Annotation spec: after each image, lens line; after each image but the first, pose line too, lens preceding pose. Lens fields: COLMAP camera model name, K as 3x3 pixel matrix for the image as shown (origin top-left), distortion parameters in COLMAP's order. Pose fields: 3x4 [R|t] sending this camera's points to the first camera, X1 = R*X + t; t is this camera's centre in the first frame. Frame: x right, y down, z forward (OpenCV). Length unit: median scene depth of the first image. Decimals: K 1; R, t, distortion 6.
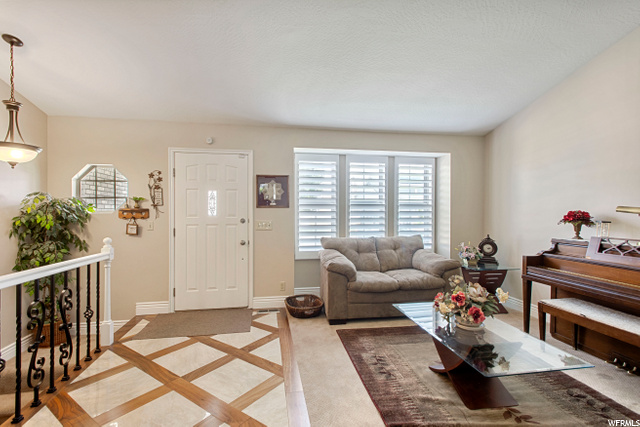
lens RADIAL K [[307.1, 0, 318.3], [0, 307.1, 212.1], [0, 0, 1]] dist [0.004482, 0.000246]
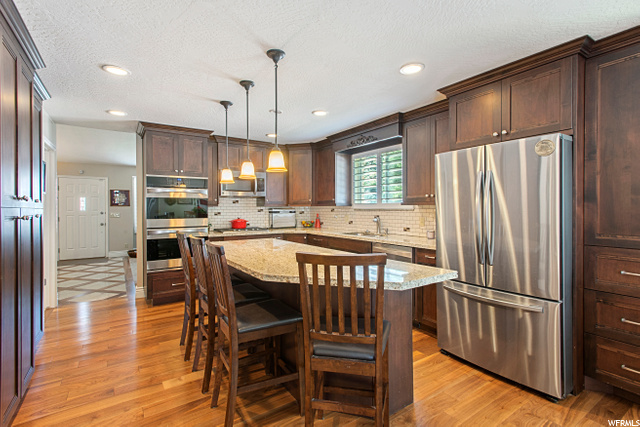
lens RADIAL K [[307.1, 0, 322.8], [0, 307.1, 209.8], [0, 0, 1]] dist [0.004482, 0.000246]
pose [[0.914091, -0.001662, 0.405506, 0.242499], [0.001931, 0.999998, -0.000253, 0.011117], [-0.405504, 0.001015, 0.914092, -1.345815]]
